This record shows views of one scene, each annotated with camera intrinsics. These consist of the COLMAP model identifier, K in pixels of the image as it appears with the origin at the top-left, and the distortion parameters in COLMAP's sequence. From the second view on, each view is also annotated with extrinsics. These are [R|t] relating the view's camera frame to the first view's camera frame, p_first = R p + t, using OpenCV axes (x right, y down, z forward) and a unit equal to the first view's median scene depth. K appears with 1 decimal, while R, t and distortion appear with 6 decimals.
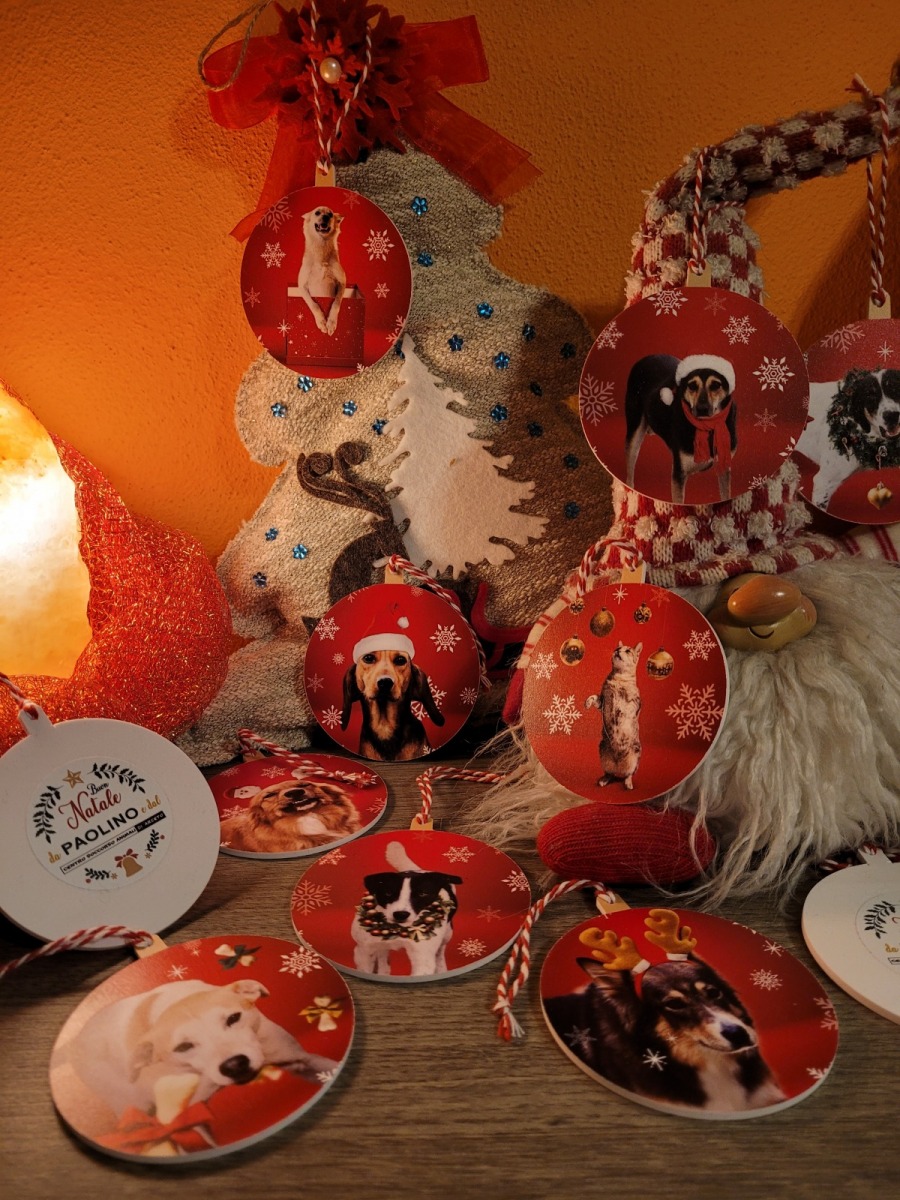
lens RADIAL K [[902.8, 0, 419.9], [0, 902.8, 629.5], [0, 0, 1]] dist [0.007974, -0.016789]
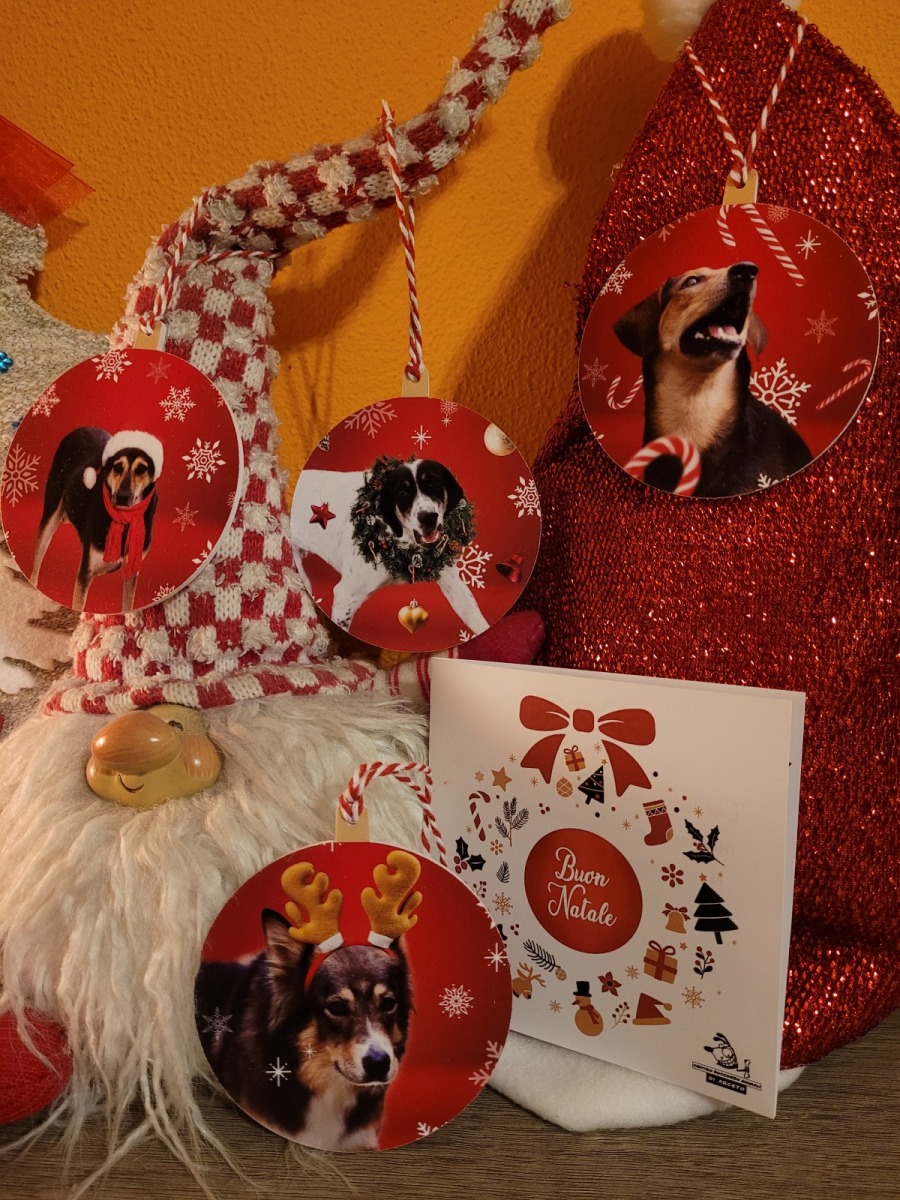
lens RADIAL K [[902.8, 0, 470.0], [0, 902.8, 631.6], [0, 0, 1]] dist [0.007974, -0.016789]
pose [[0.989732, 0.072749, -0.123038, 0.682859], [-0.081673, 0.994260, -0.069112, -0.087807], [0.117304, 0.078451, 0.989993, 0.234718]]
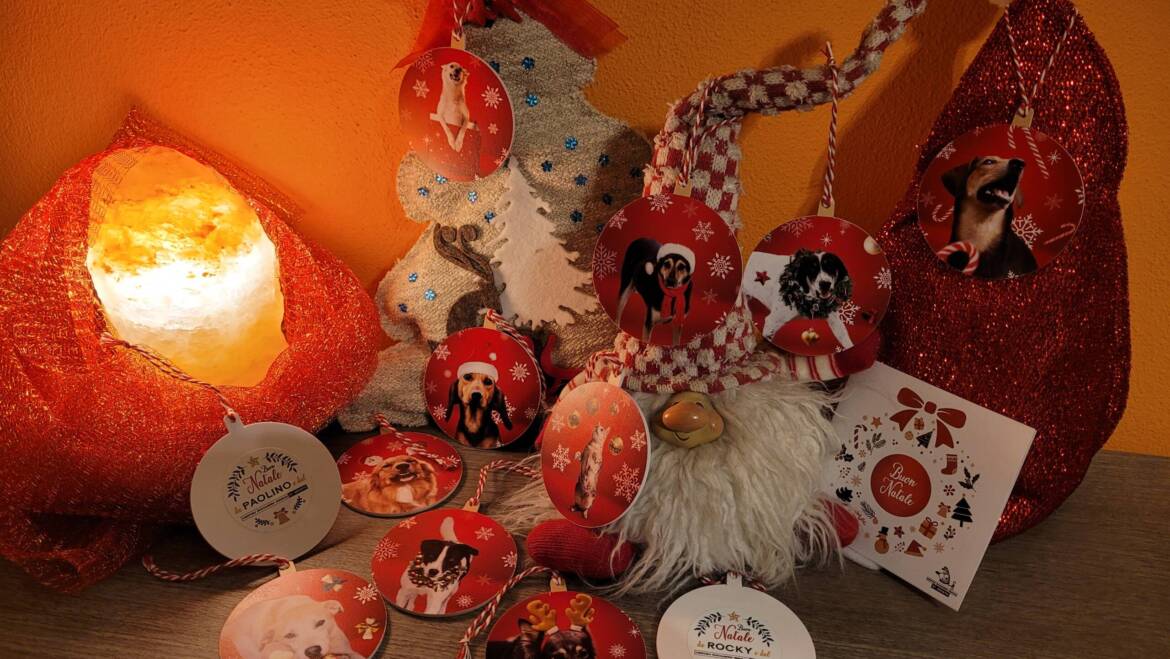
lens RADIAL K [[887.5, 0, 592.7], [0, 887.5, 333.0], [0, 0, 1]] dist [0.010229, -0.001608]
pose [[0.986005, 0.135207, -0.097541, 0.319917], [-0.111126, 0.969139, 0.220045, -0.439480], [0.124282, -0.206126, 0.970601, -0.410782]]
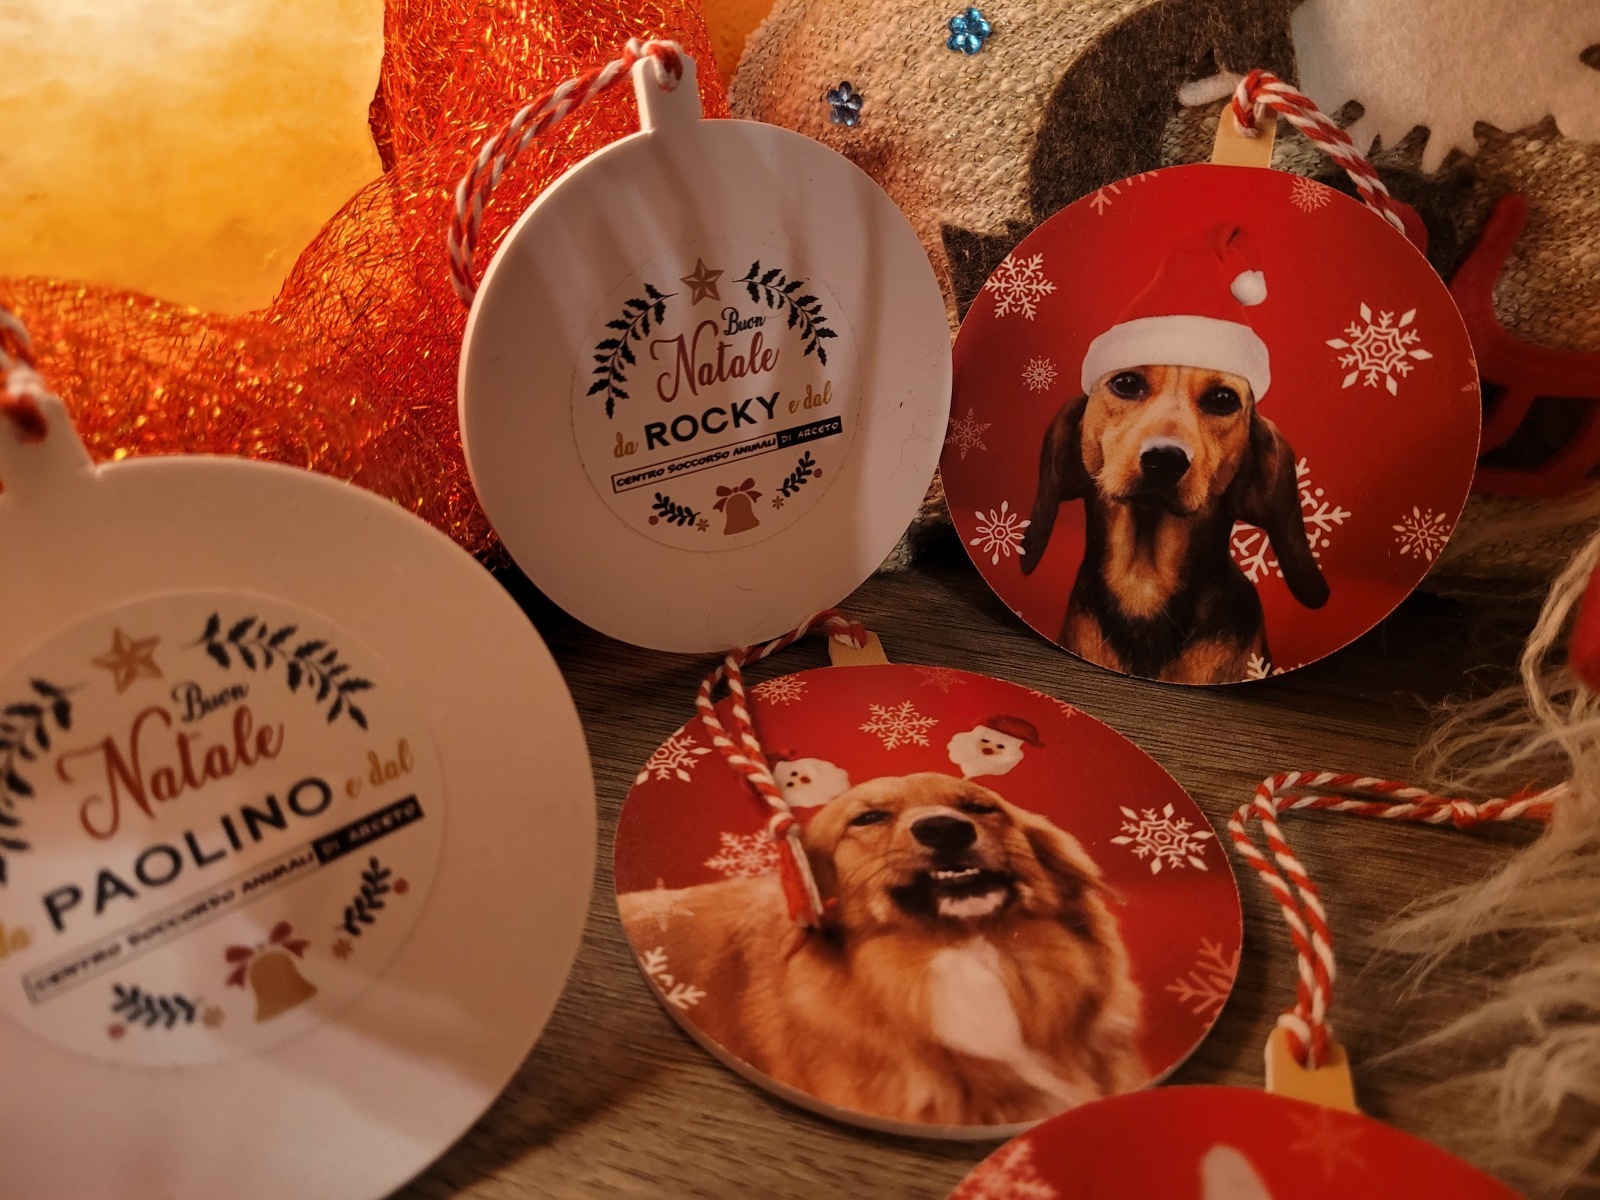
lens RADIAL K [[1203.8, 0, 807.2], [0, 1203.8, 597.6], [0, 0, 1]] dist [0.007974, -0.016789]
pose [[0.962504, 0.155052, -0.222587, -0.069560], [-0.106317, 0.970516, 0.216321, 0.029079], [0.249565, -0.184545, 0.950611, 0.599778]]
